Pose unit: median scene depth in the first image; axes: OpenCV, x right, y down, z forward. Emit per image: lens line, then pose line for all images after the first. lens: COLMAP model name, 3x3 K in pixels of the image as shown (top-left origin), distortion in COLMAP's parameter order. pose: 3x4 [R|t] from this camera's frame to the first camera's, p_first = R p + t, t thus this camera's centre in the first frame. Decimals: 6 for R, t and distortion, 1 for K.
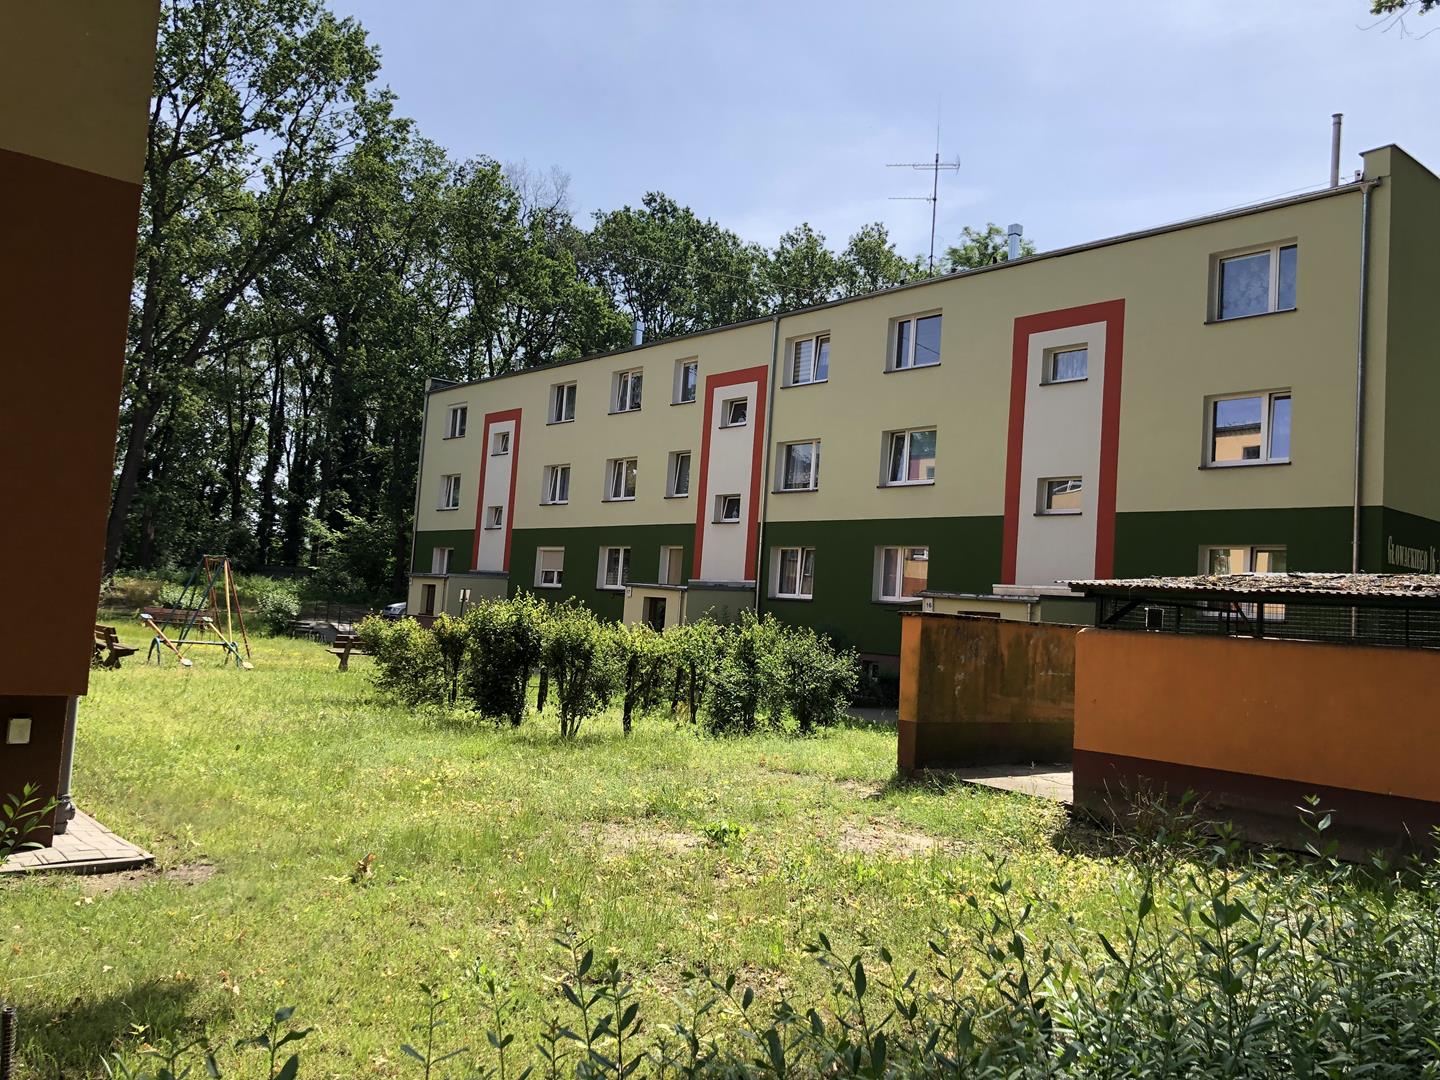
lens RADIAL K [[1178.0, 0, 717.2], [0, 1178.0, 542.1], [0, 0, 1]] dist [0.045621, -0.001460]
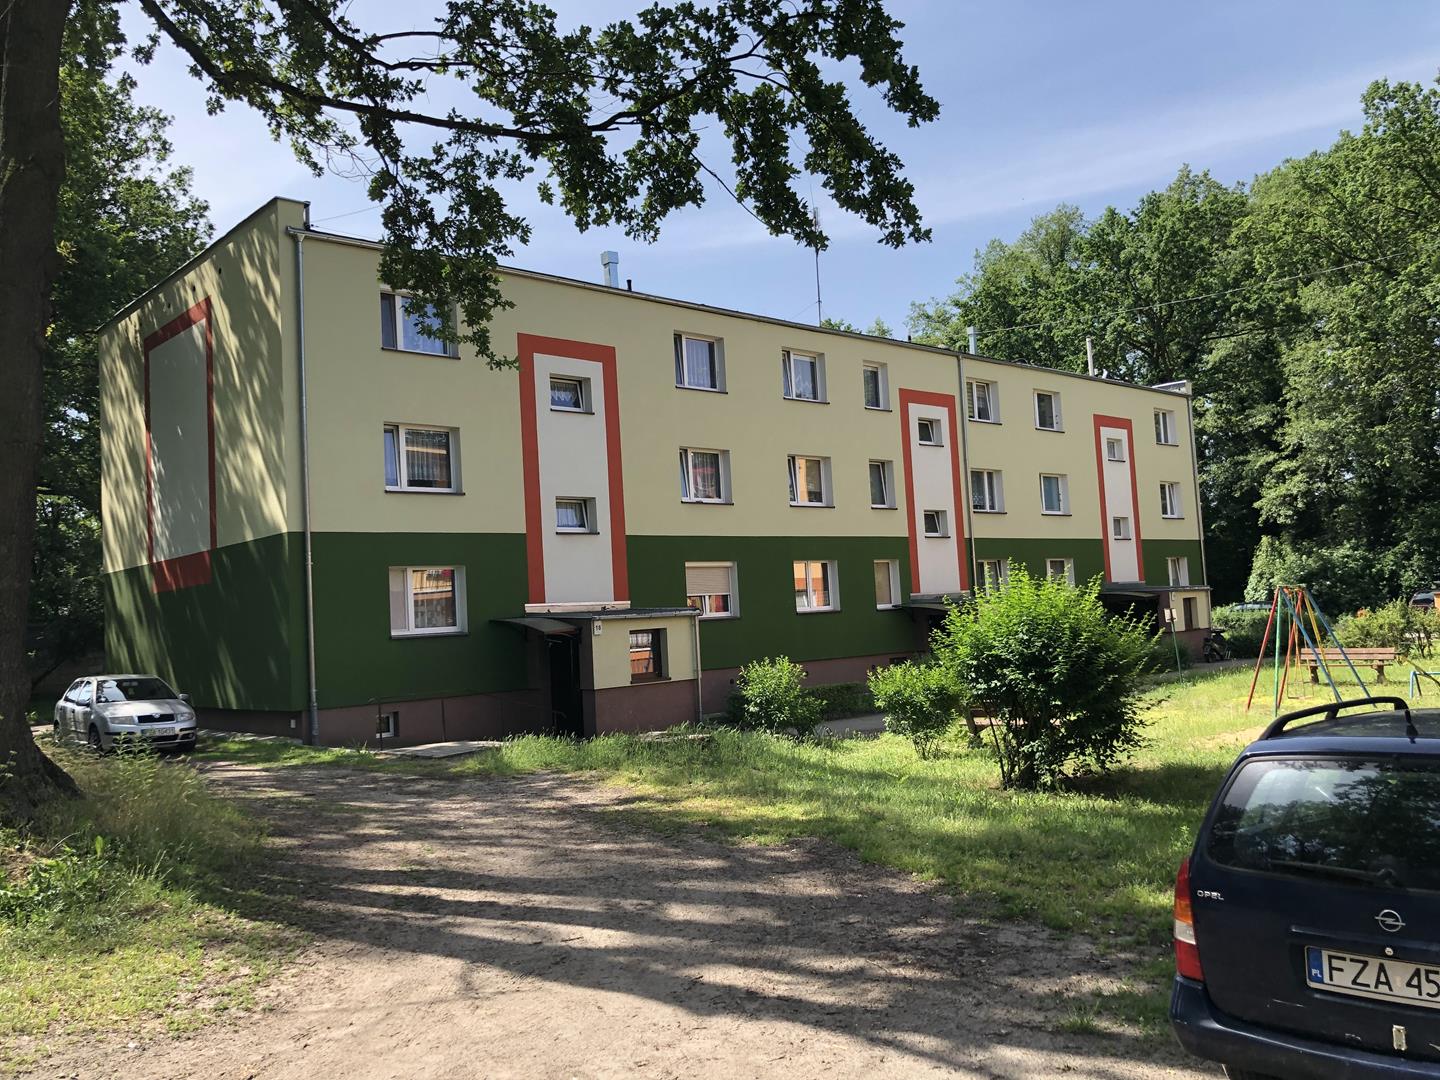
lens RADIAL K [[1178.0, 0, 717.2], [0, 1178.0, 542.1], [0, 0, 1]] dist [0.045621, -0.001460]
pose [[-0.007405, 0.023236, 0.999703, -0.994509], [0.003047, 0.999726, -0.023214, 0.011002], [-0.999968, 0.002874, -0.007474, 1.158025]]
